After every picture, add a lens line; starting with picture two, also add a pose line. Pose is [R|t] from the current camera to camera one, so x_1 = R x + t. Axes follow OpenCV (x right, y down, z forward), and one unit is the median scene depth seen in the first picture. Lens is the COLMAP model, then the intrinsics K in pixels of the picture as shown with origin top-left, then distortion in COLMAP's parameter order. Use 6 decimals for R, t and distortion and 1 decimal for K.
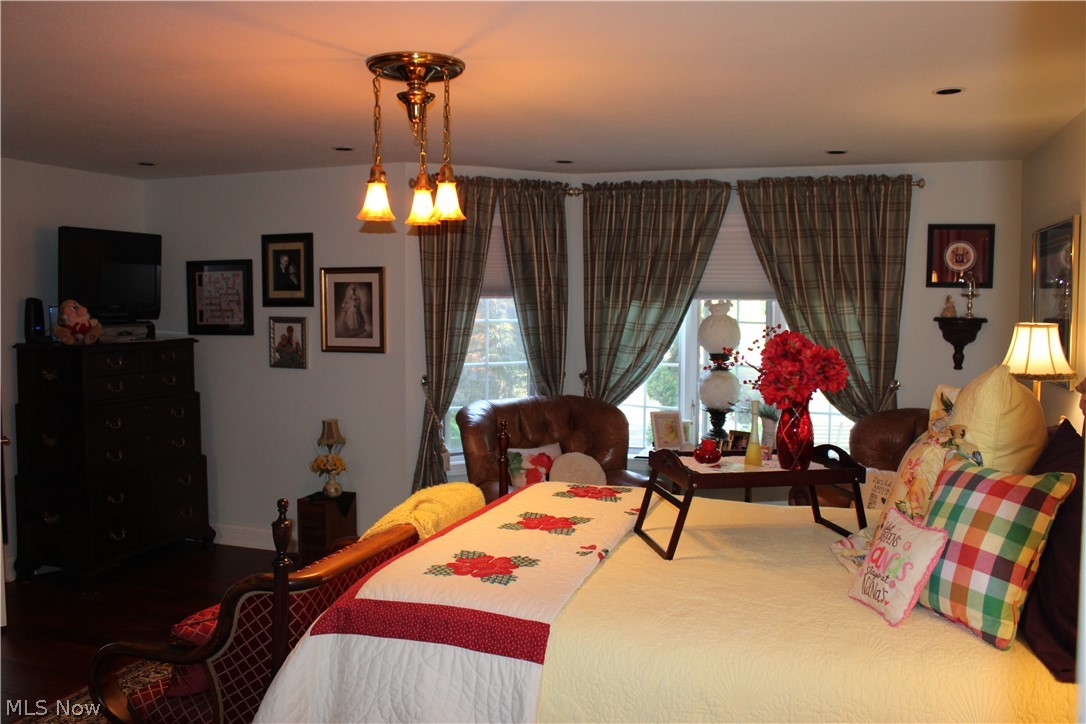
lens RADIAL K [[903.4, 0, 549.8], [0, 903.4, 359.6], [0, 0, 1]] dist [-0.132960, 0.088322]
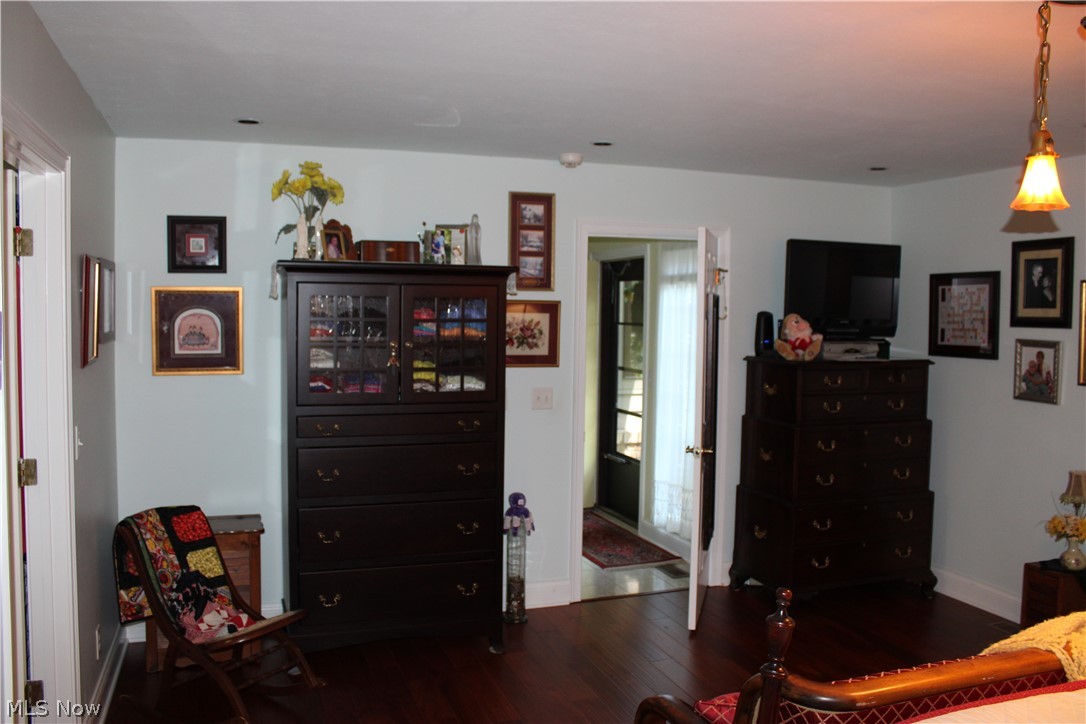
lens RADIAL K [[903.4, 0, 533.9], [0, 903.4, 363.9], [0, 0, 1]] dist [-0.132960, 0.088322]
pose [[0.616737, 0.052960, -0.785385, 0.052601], [-0.062800, 0.997864, 0.017972, -0.011086], [0.784660, 0.038238, 0.618746, 0.138351]]
